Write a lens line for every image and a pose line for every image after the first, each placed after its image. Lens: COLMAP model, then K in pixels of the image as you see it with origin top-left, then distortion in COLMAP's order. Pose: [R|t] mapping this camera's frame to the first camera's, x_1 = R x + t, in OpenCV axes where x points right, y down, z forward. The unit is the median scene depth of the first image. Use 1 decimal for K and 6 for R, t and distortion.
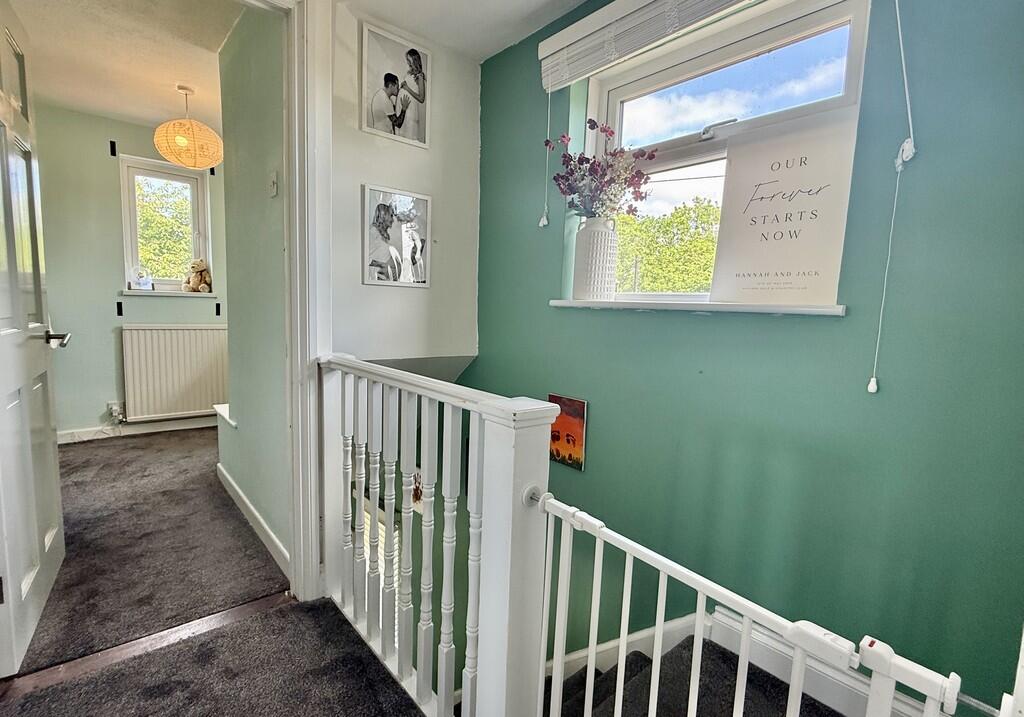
lens RADIAL K [[488.4, 0, 512.0], [0, 488.4, 358.5], [0, 0, 1]] dist [-0.000717, -0.000167]
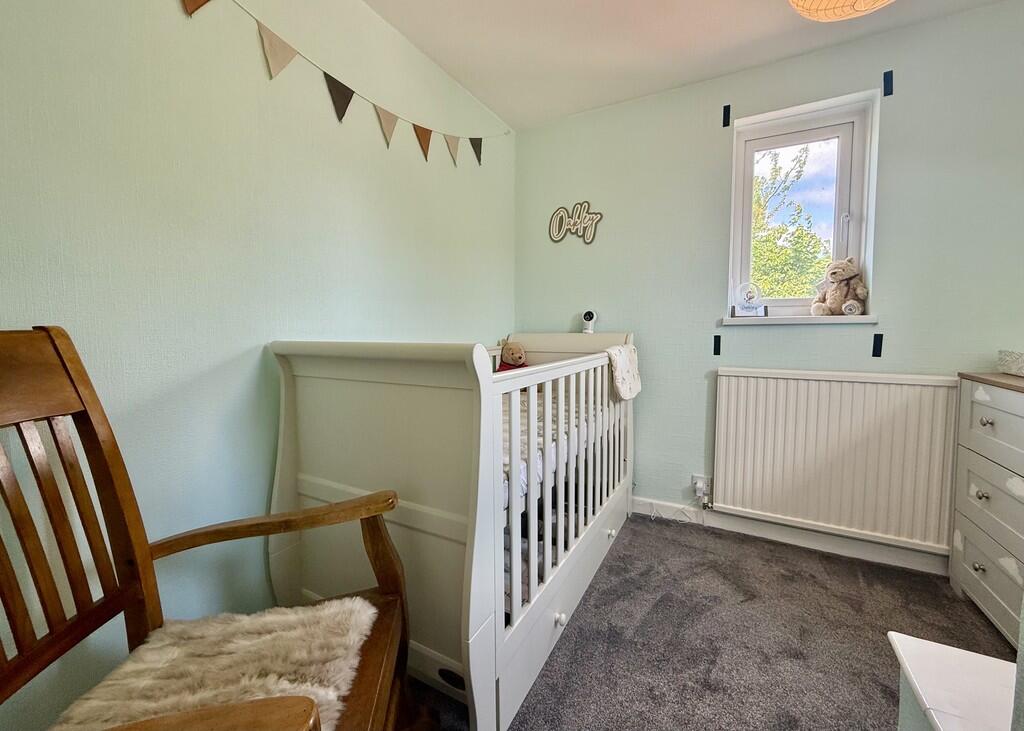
lens RADIAL K [[410.1, 0, 511.3], [0, 410.1, 356.1], [0, 0, 1]] dist [0.000234, 0.000027]
pose [[0.357228, 0.028211, -0.933591, -0.357152], [-0.084377, 0.996432, -0.002176, -0.059215], [0.930198, 0.079551, 0.358334, 0.511684]]
